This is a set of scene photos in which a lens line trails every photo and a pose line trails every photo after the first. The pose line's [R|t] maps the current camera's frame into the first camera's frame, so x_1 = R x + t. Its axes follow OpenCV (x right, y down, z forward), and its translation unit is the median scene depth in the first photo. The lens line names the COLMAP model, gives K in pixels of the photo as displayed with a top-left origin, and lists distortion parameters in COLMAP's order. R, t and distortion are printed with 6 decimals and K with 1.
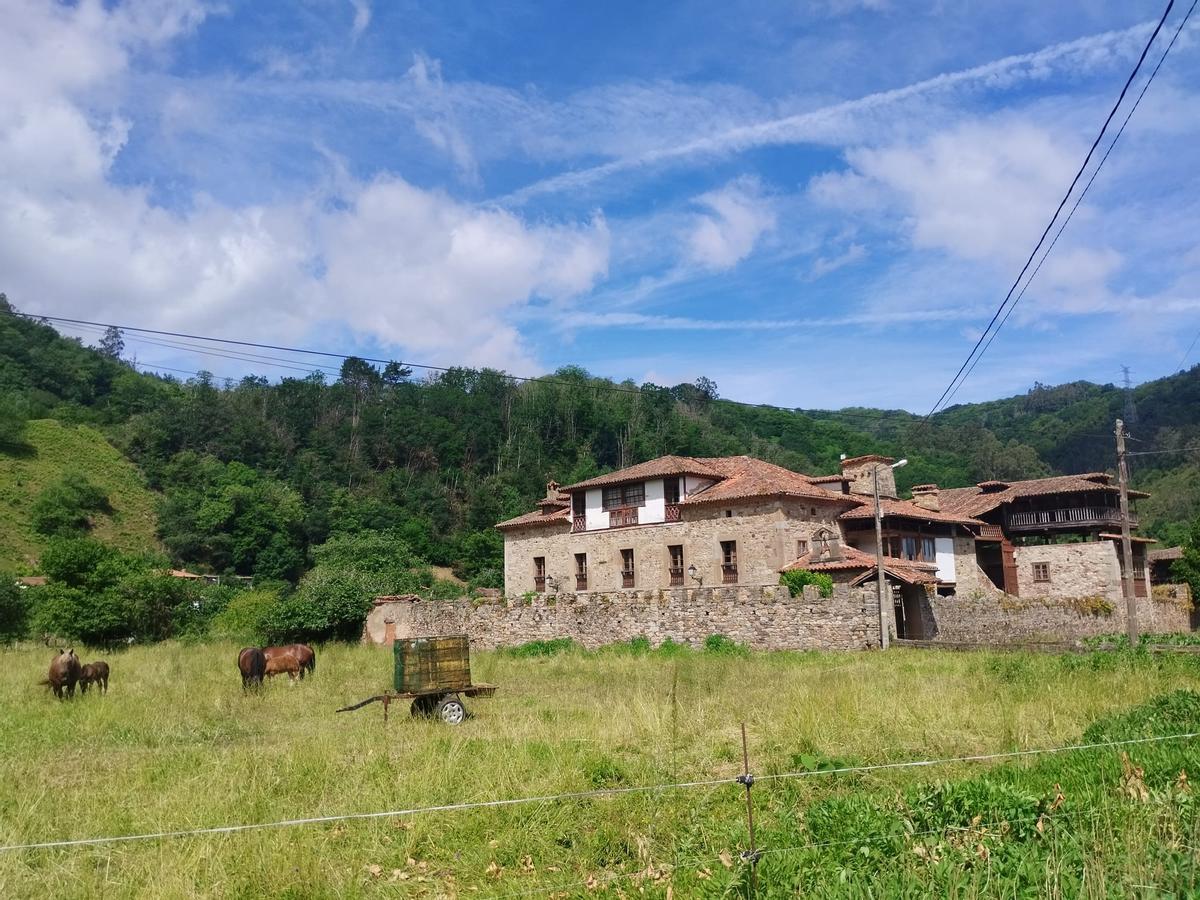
lens RADIAL K [[1013.7, 0, 600.0], [0, 1013.7, 450.0], [0, 0, 1]] dist [0.049639, -0.049881]
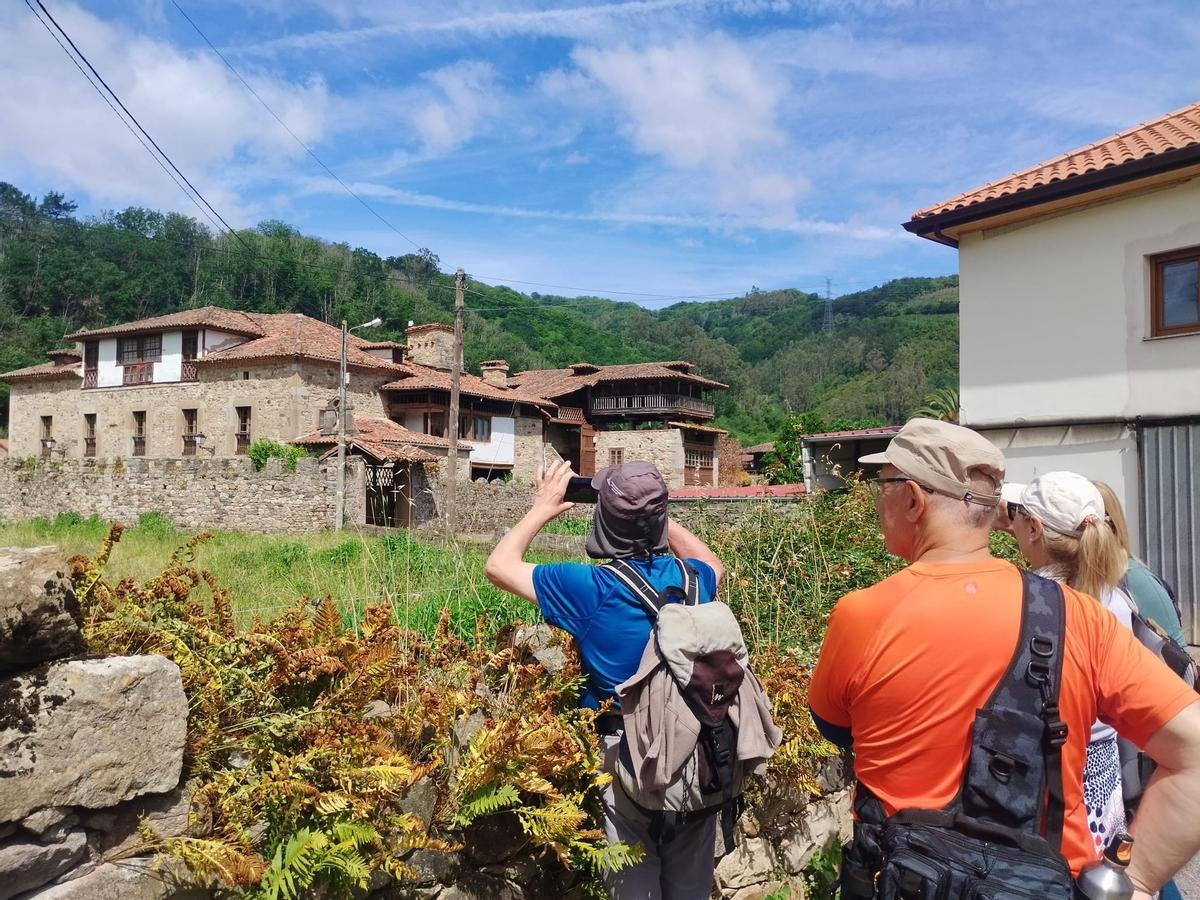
lens RADIAL K [[1013.7, 0, 600.0], [0, 1013.7, 450.0], [0, 0, 1]] dist [0.049639, -0.049881]
pose [[0.965554, 0.045241, 0.256240, 0.169431], [-0.075010, 0.991359, 0.107618, 0.008142], [-0.249157, -0.123132, 0.960604, 0.067483]]
